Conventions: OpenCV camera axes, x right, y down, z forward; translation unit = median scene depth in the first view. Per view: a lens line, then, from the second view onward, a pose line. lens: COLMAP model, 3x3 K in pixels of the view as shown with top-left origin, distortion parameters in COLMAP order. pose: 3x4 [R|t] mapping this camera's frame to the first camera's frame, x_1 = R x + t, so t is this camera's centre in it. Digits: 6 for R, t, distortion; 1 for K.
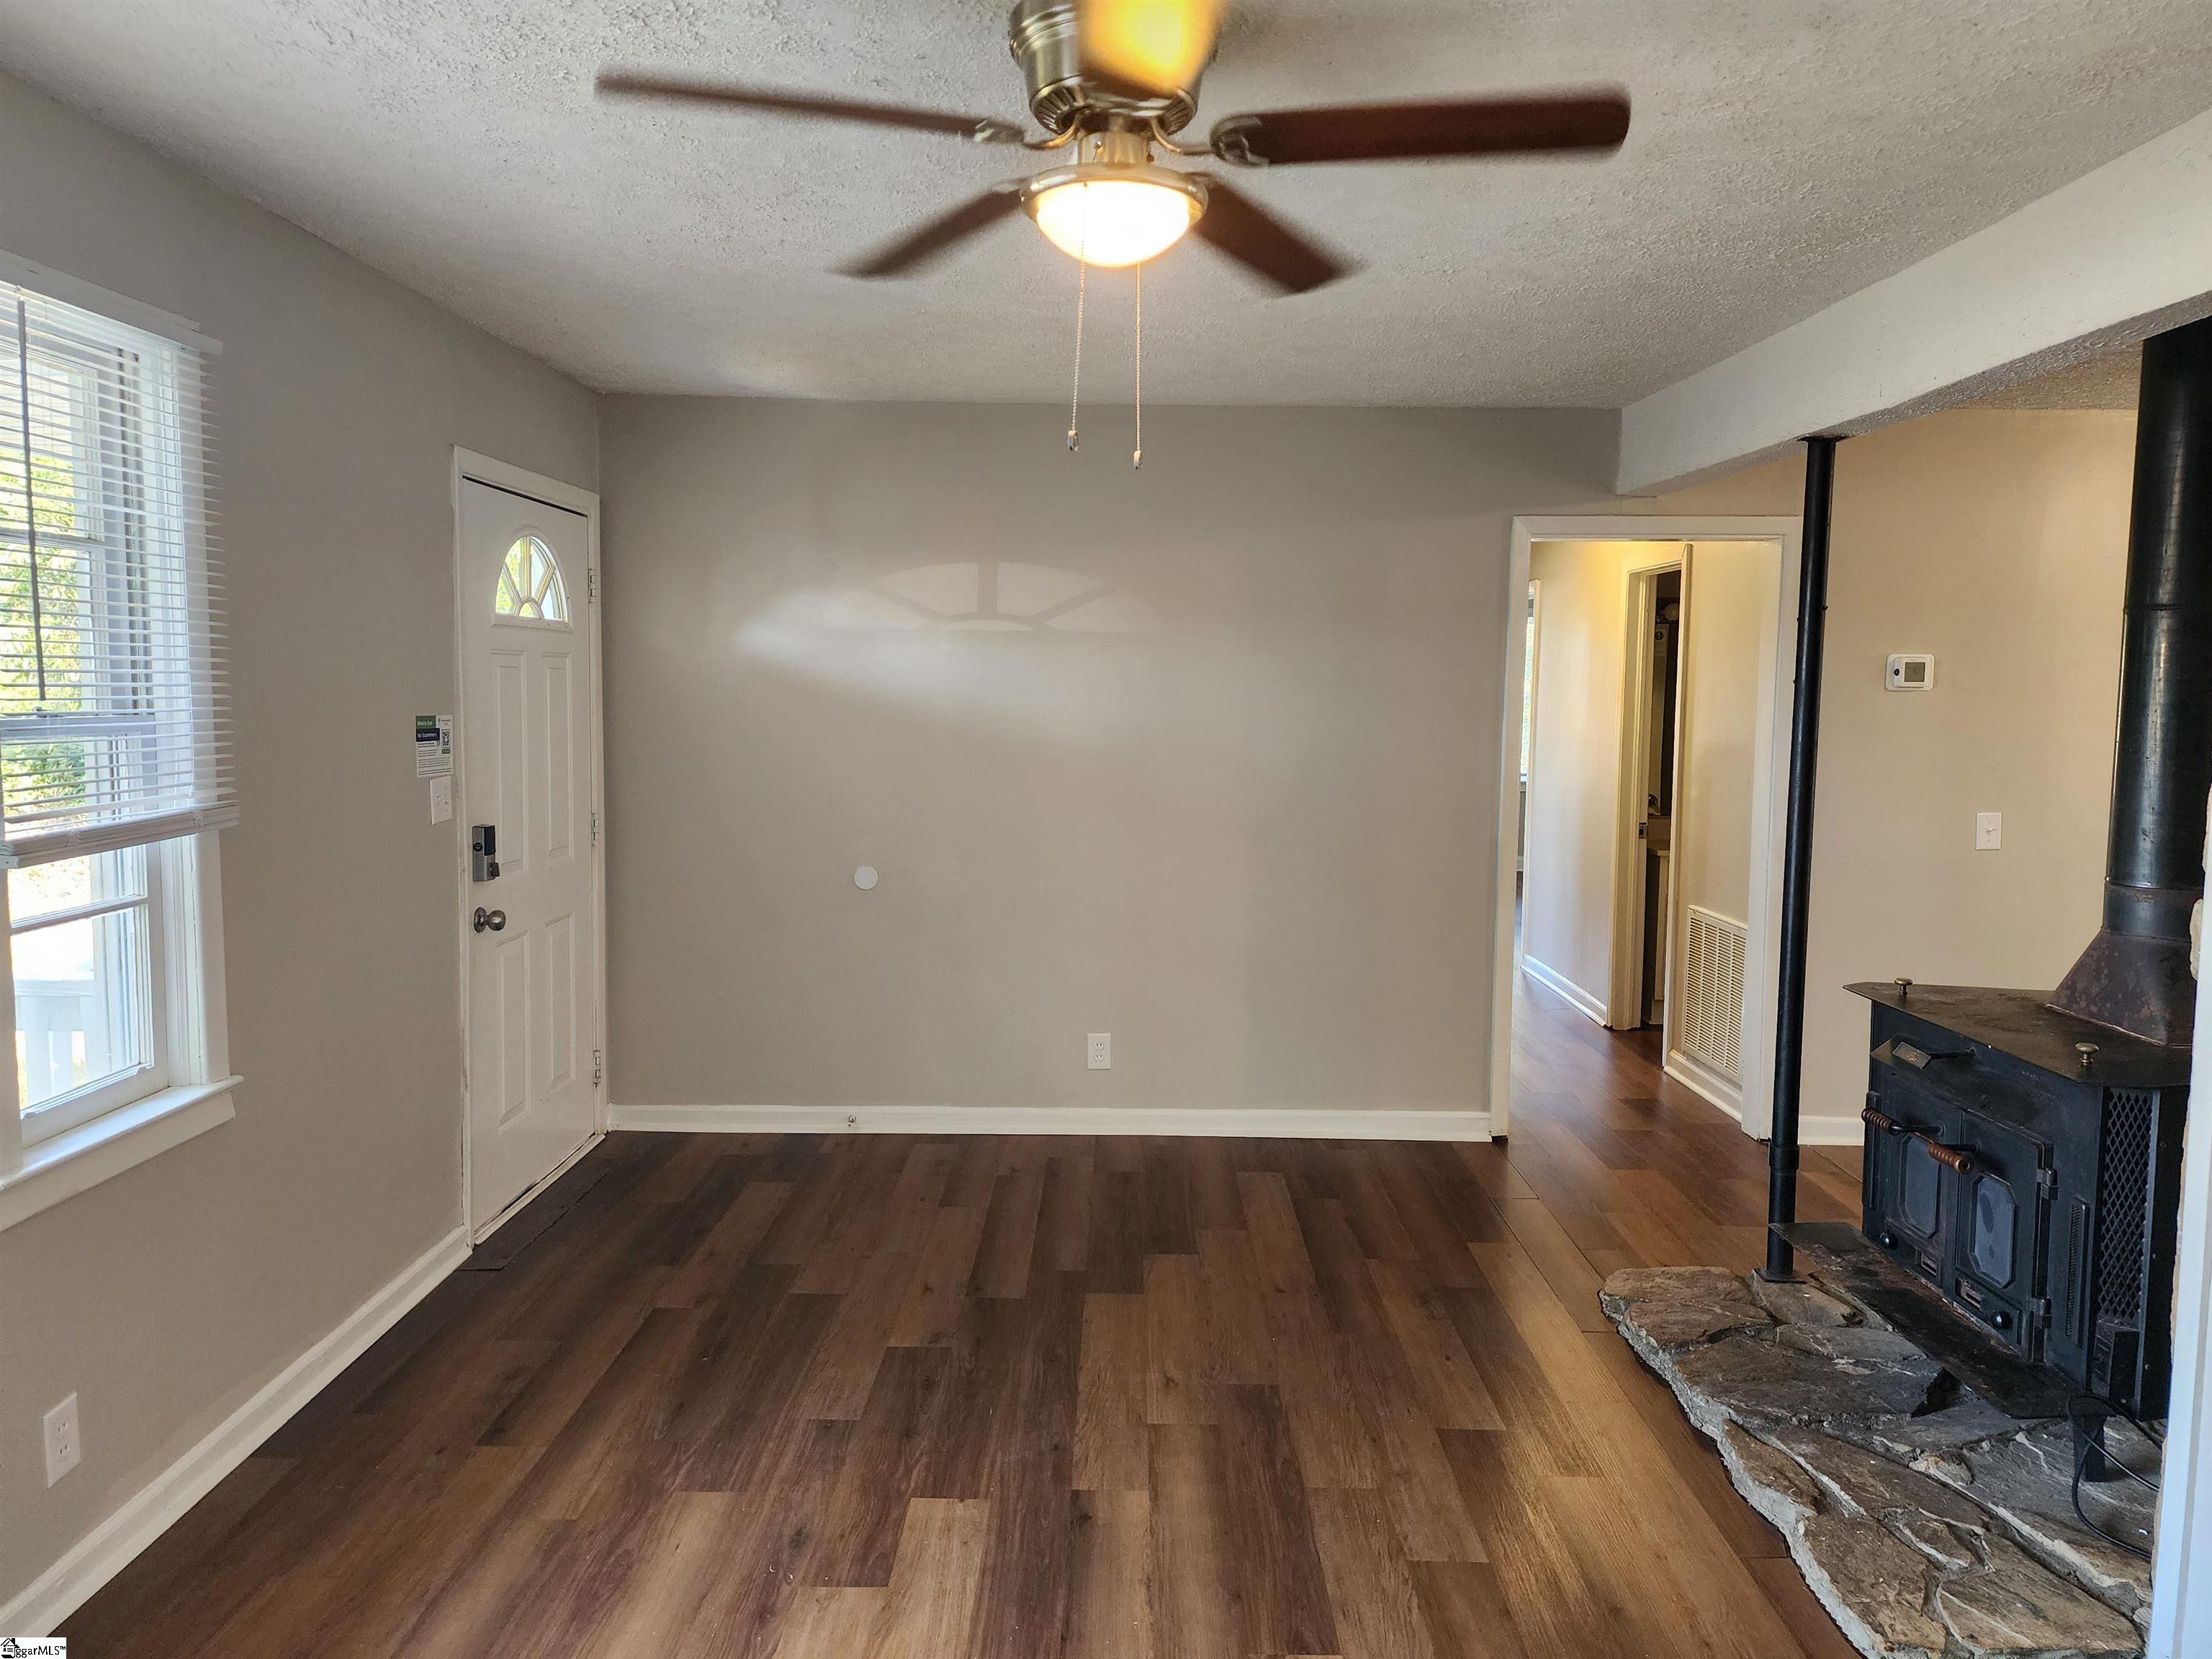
lens RADIAL K [[1539.8, 0, 1104.1], [0, 1539.8, 821.6], [0, 0, 1]] dist [-0.021914, 0.025016]
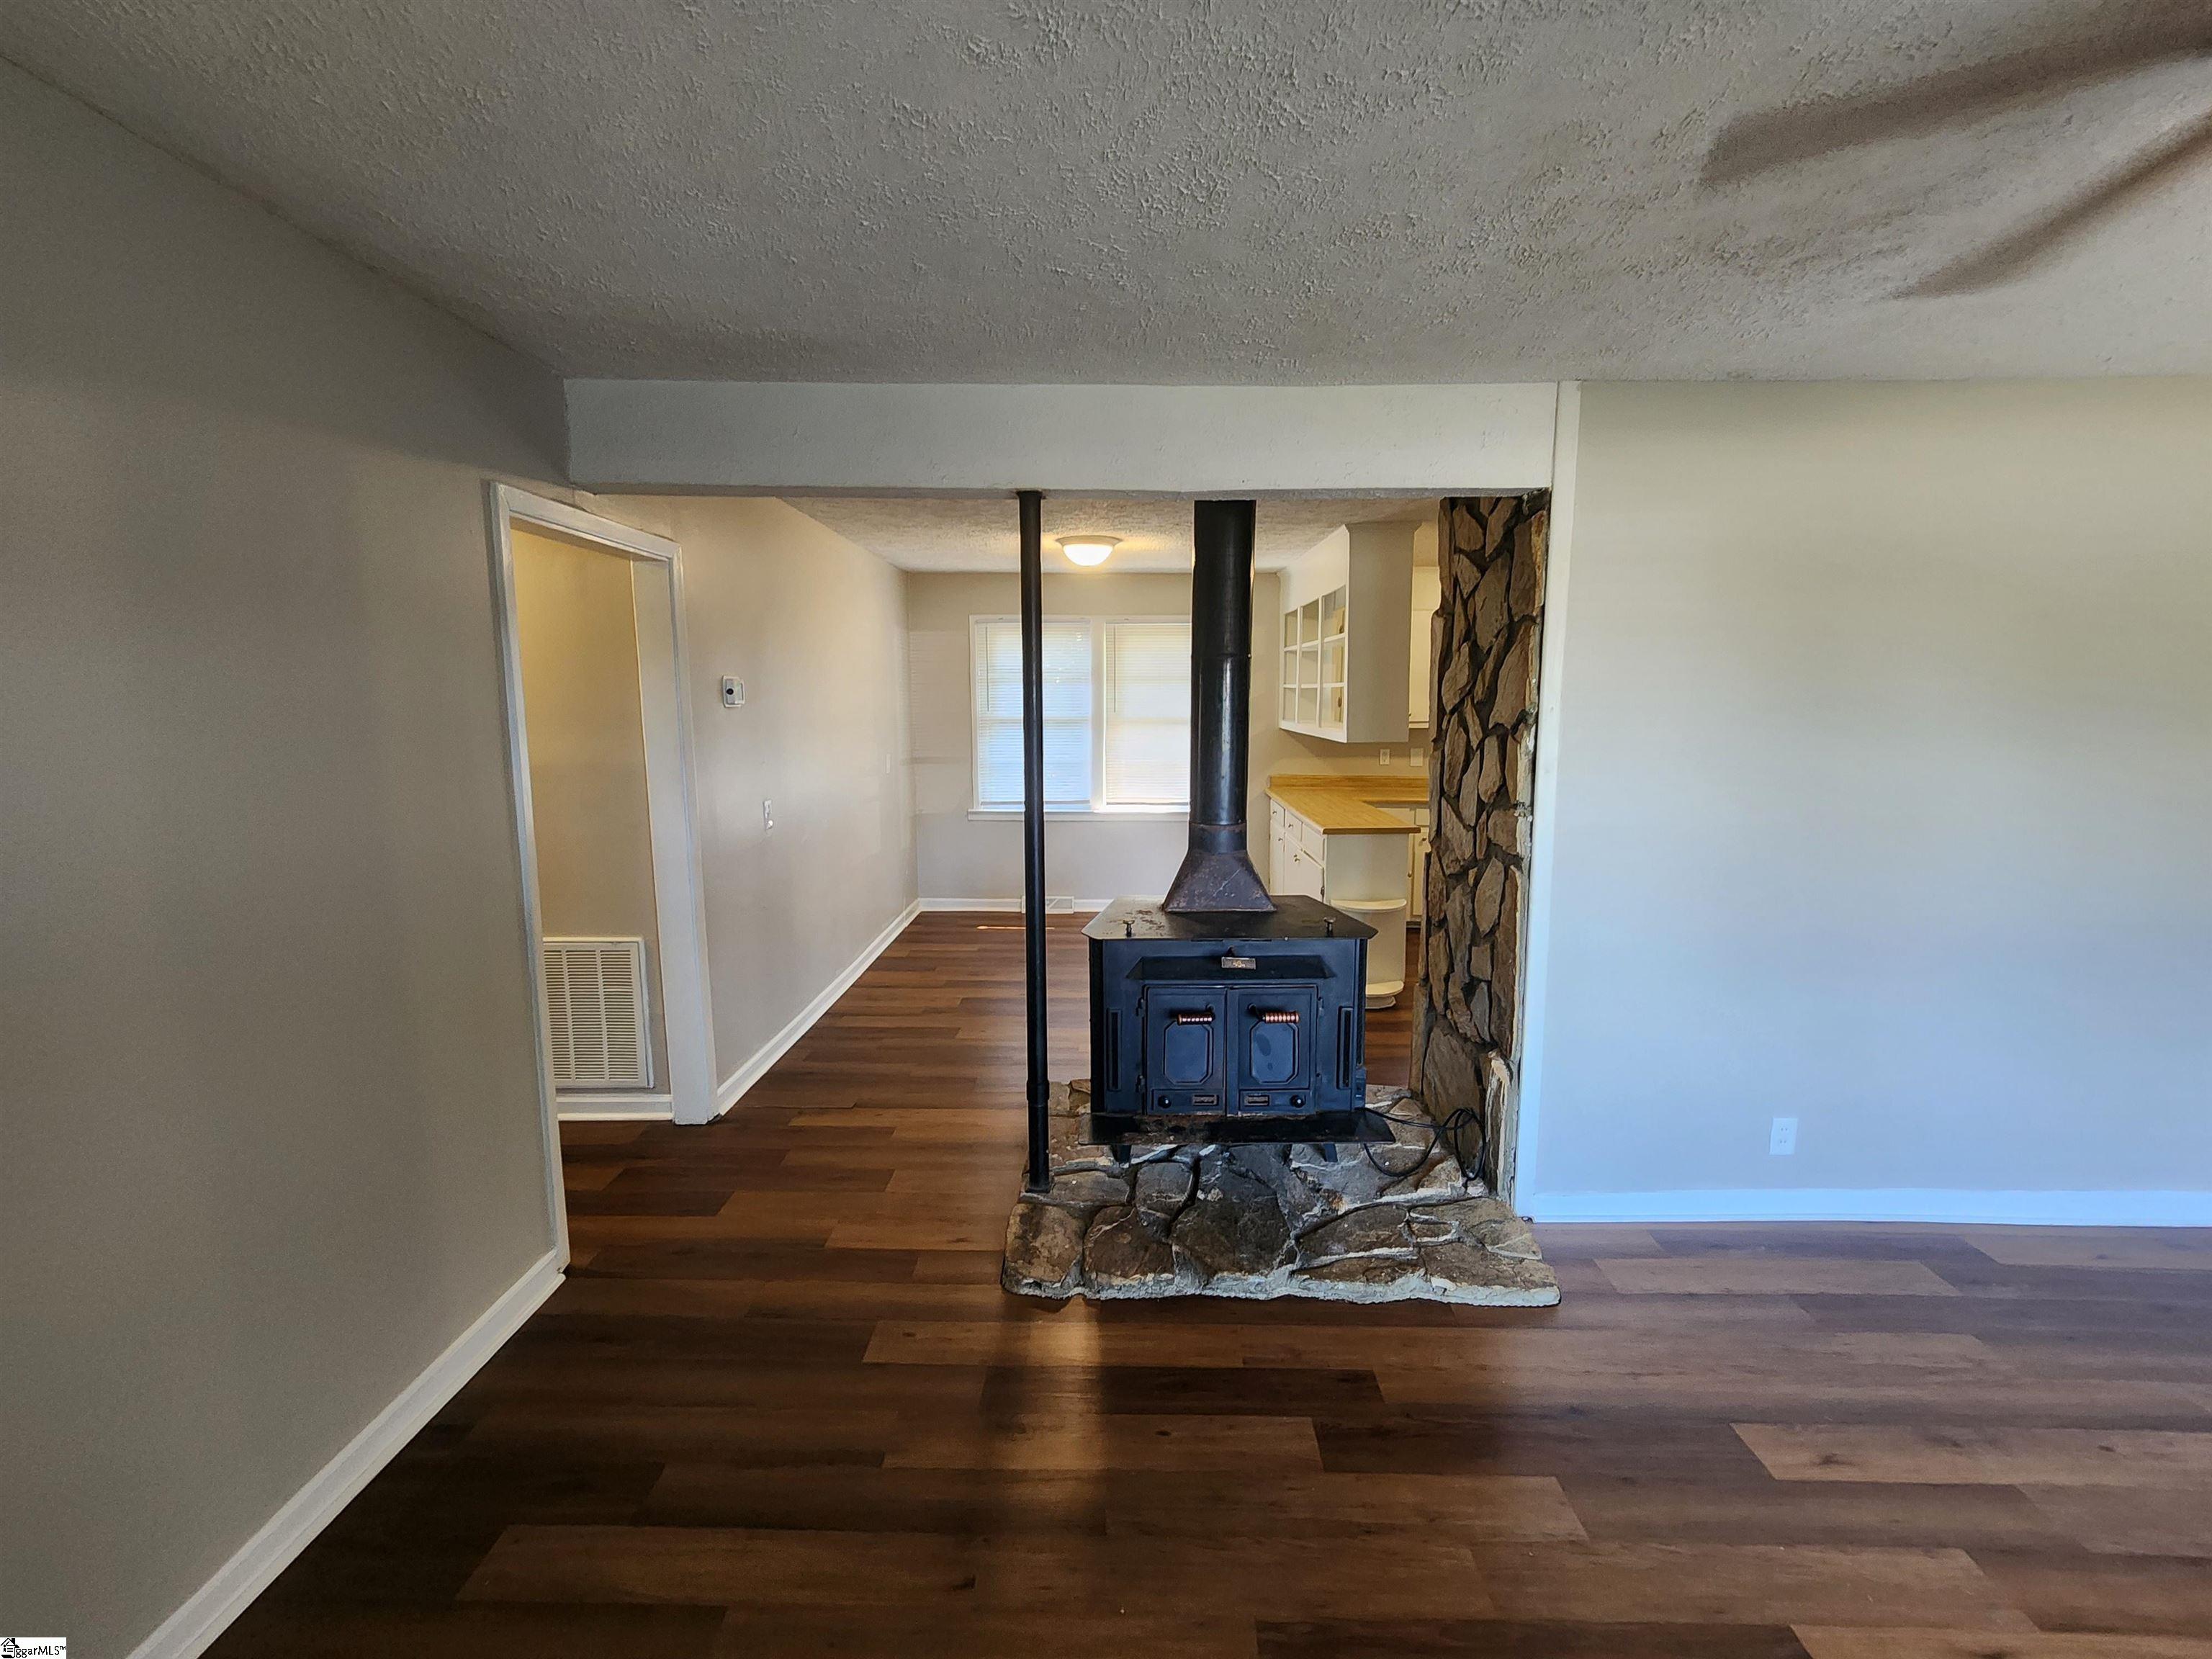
lens RADIAL K [[924.5, 0, 1115.6], [0, 924.5, 831.8], [0, 0, 1]] dist [0.002167, 0.001206]
pose [[-0.013198, -0.145834, 0.989221, -0.442849], [0.087919, 0.985306, 0.146430, -0.150661], [-0.996040, 0.088903, -0.000183, 1.578719]]
